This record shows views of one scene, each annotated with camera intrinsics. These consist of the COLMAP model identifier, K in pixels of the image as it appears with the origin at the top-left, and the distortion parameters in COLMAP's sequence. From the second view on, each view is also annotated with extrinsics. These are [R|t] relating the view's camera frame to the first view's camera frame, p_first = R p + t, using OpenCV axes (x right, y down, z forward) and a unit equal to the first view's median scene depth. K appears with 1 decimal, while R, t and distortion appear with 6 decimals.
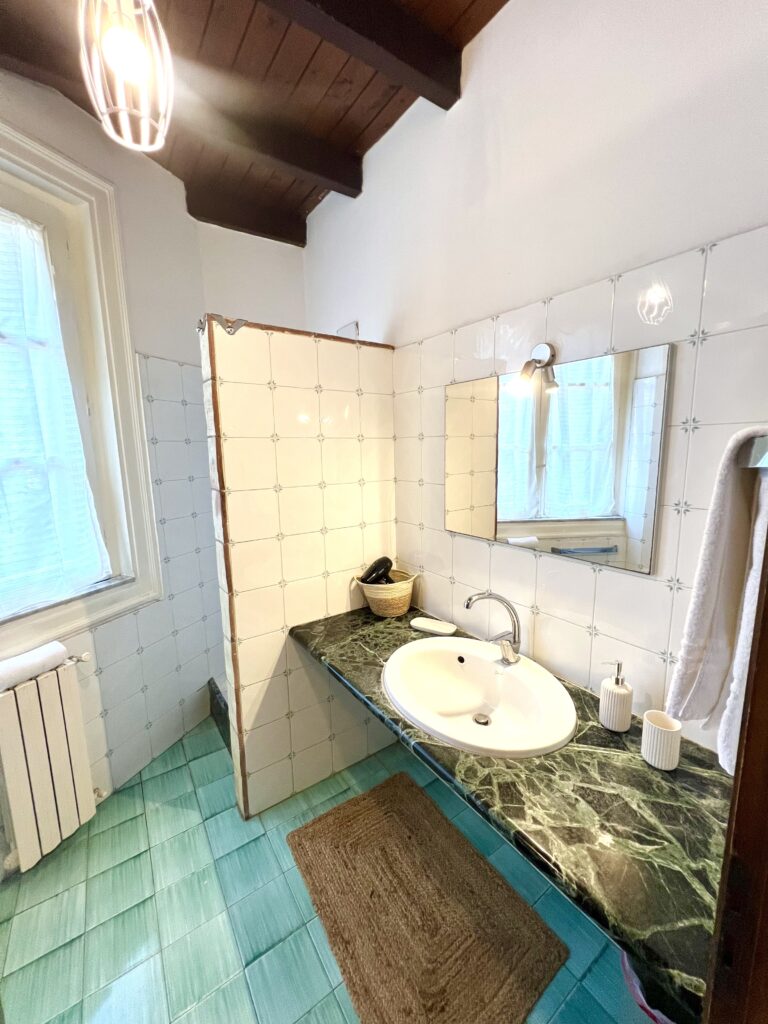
lens RADIAL K [[408.7, 0, 386.9], [0, 408.7, 511.5], [0, 0, 1]] dist [-0.000624, 0.001871]
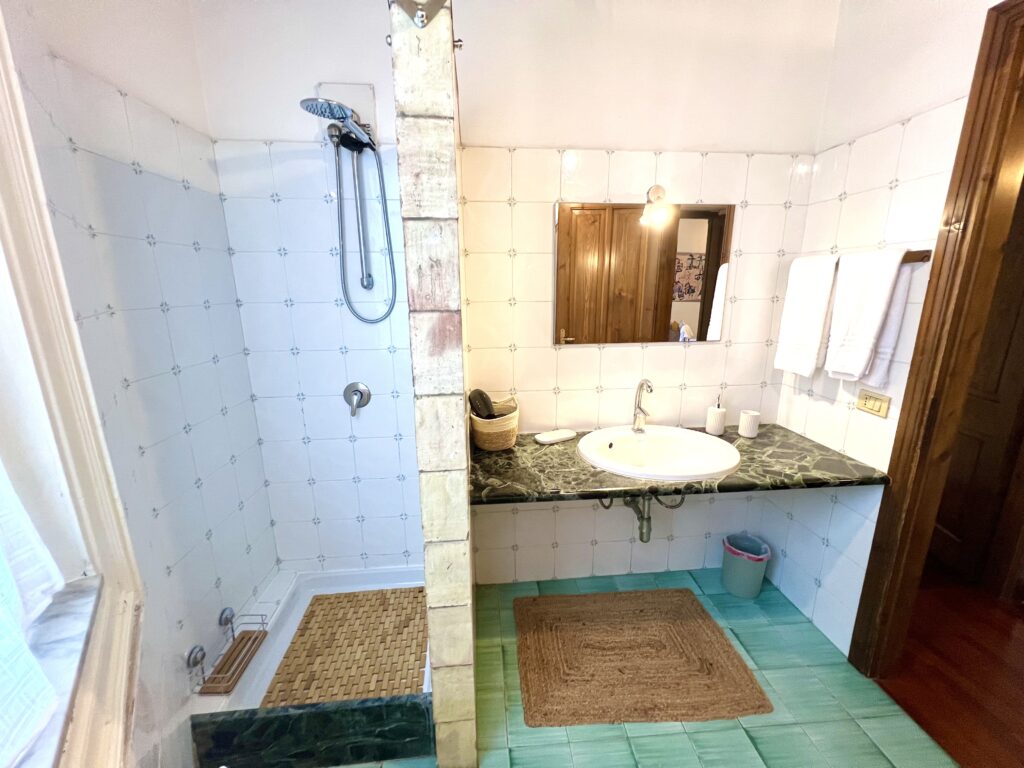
lens RADIAL K [[408.7, 0, 511.4], [0, 408.7, 381.9], [0, 0, 1]] dist [-0.000624, 0.001871]
pose [[0.505423, -0.184085, 0.843007, -1.040654], [0.134870, 0.981824, 0.133537, -0.019295], [-0.852266, 0.046203, 0.521064, 0.689721]]
